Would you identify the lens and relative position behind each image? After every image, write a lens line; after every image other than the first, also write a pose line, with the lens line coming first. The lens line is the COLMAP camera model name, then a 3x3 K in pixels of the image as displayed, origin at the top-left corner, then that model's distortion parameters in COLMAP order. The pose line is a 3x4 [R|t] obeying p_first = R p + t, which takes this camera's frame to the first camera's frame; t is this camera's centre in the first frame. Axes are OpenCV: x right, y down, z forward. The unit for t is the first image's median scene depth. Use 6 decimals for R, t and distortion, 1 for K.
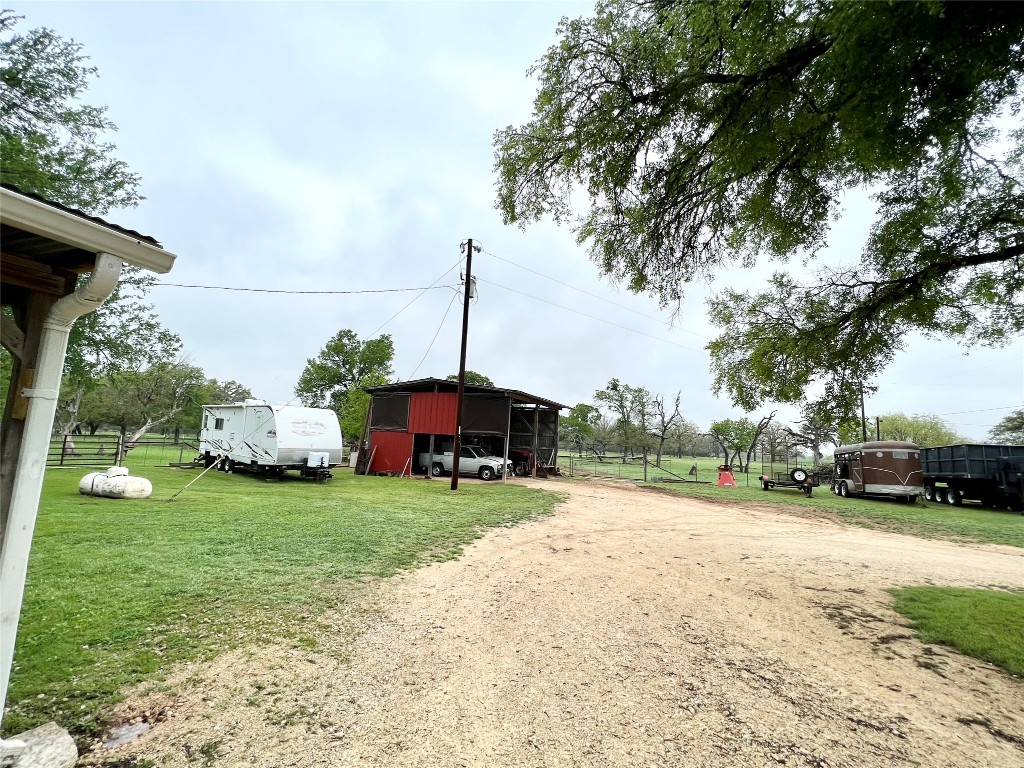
lens RADIAL K [[451.0, 0, 508.7], [0, 451.0, 383.6], [0, 0, 1]] dist [0.002350, -0.000009]
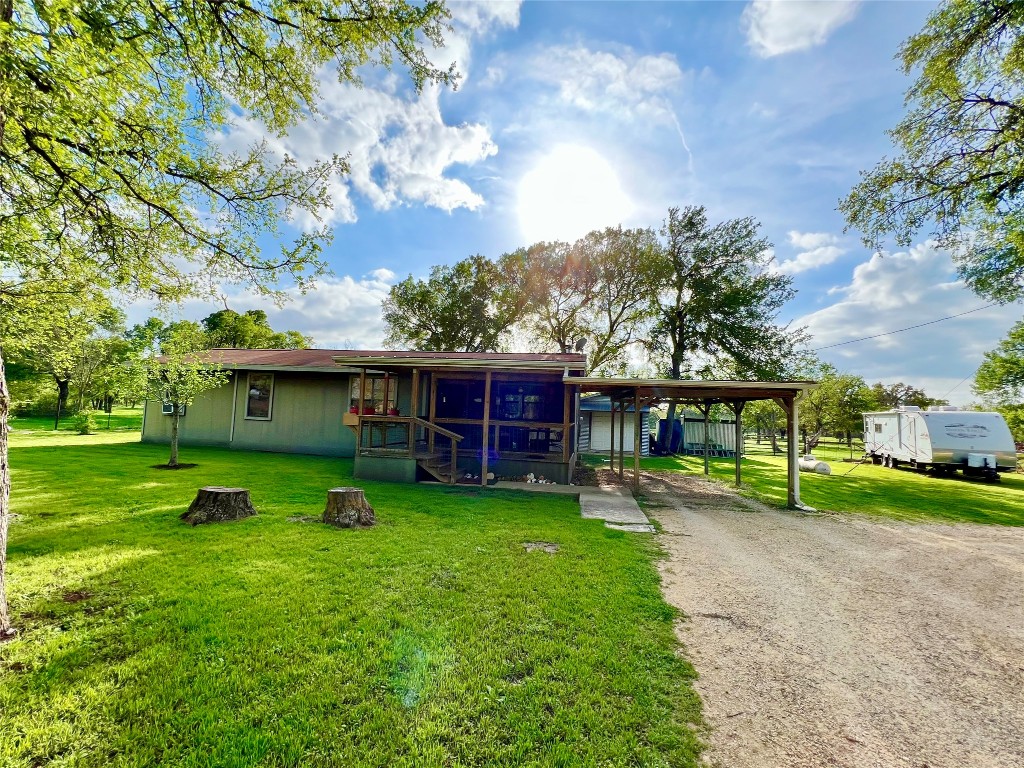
lens RADIAL K [[451.0, 0, 509.4], [0, 451.0, 387.5], [0, 0, 1]] dist [0.002350, -0.000009]
pose [[0.288638, -0.102640, -0.951921, 0.231009], [0.100505, 0.991992, -0.076485, -0.024755], [0.952149, -0.073596, 0.296643, -0.284525]]
